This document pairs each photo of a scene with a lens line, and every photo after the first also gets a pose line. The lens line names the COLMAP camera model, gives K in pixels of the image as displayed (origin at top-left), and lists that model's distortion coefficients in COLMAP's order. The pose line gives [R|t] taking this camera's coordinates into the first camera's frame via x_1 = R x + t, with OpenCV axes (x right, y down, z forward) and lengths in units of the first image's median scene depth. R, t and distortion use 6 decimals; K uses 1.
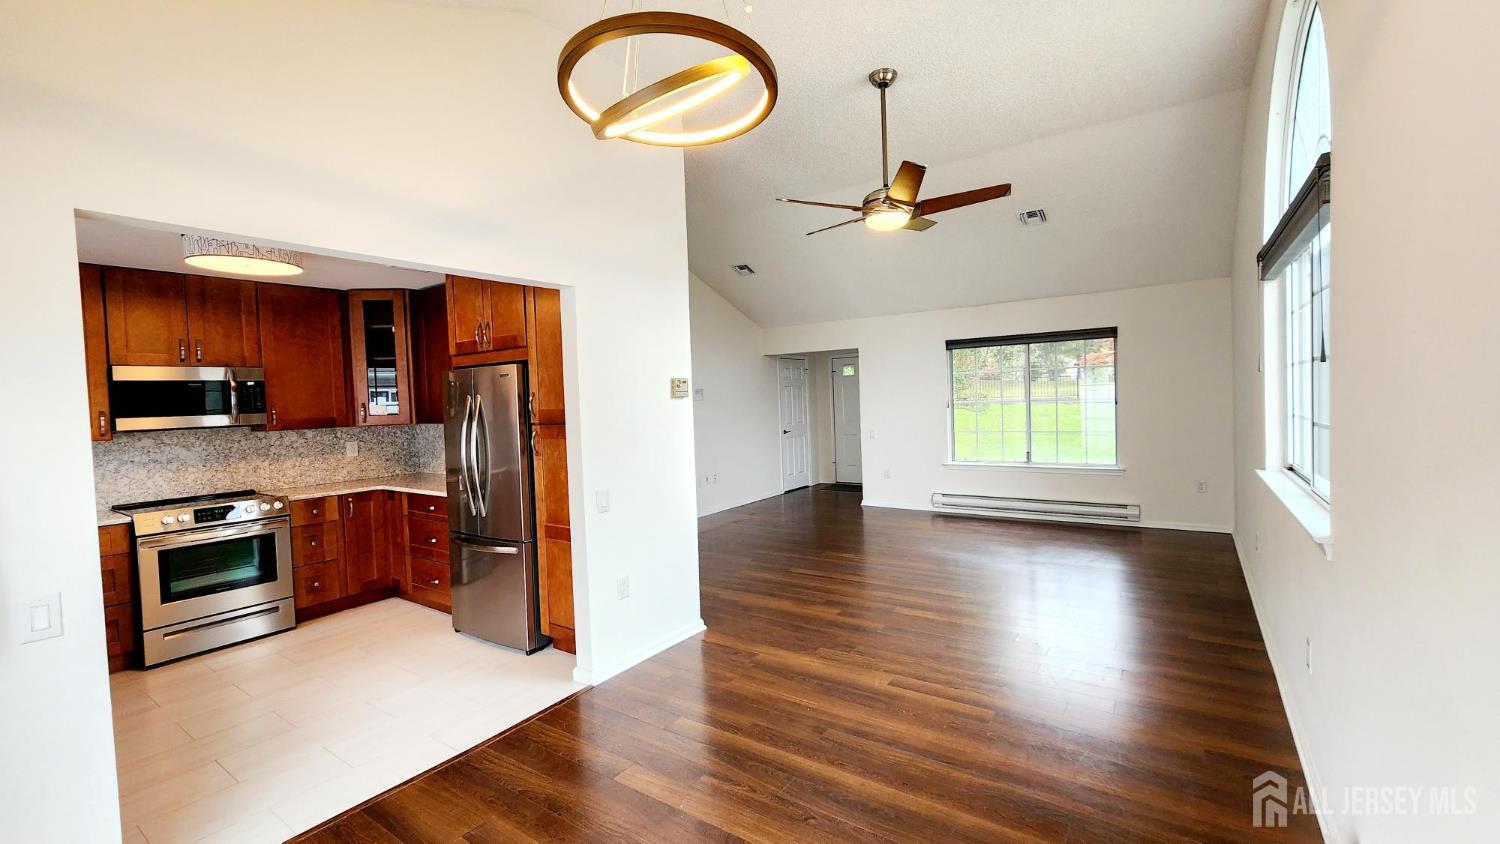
lens RADIAL K [[616.8, 0, 751.8], [0, 616.8, 415.8], [0, 0, 1]] dist [0.000690, -0.000180]
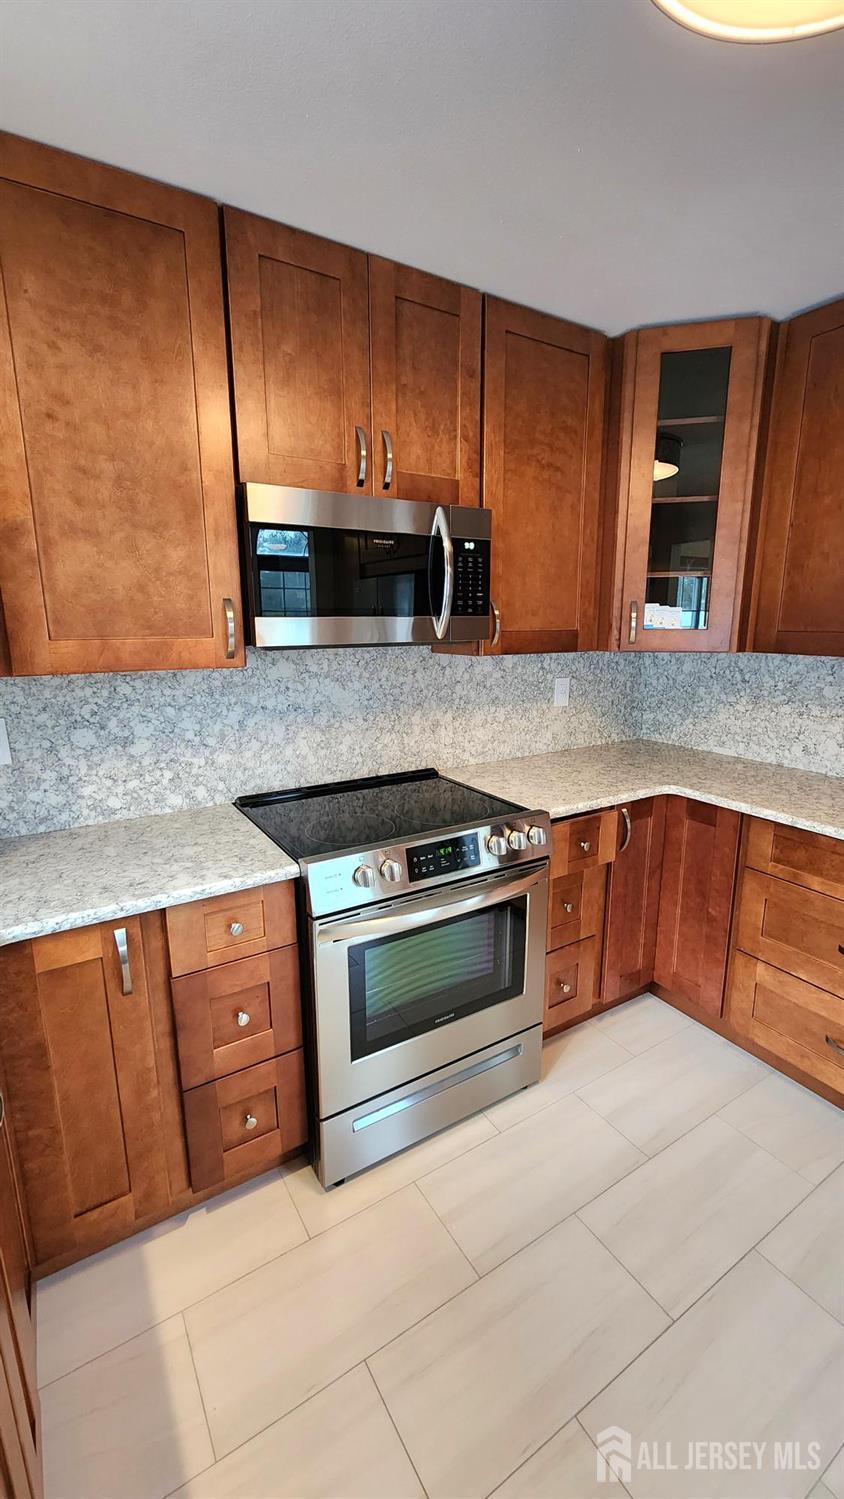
lens RADIAL K [[616.4, 0, 426.7], [0, 616.4, 747.5], [0, 0, 1]] dist [0.000690, -0.000180]
pose [[0.921412, 0.117397, -0.370429, -0.657548], [-0.045851, 0.979459, 0.196363, 0.003247], [0.385872, -0.163946, 0.907868, 0.565025]]
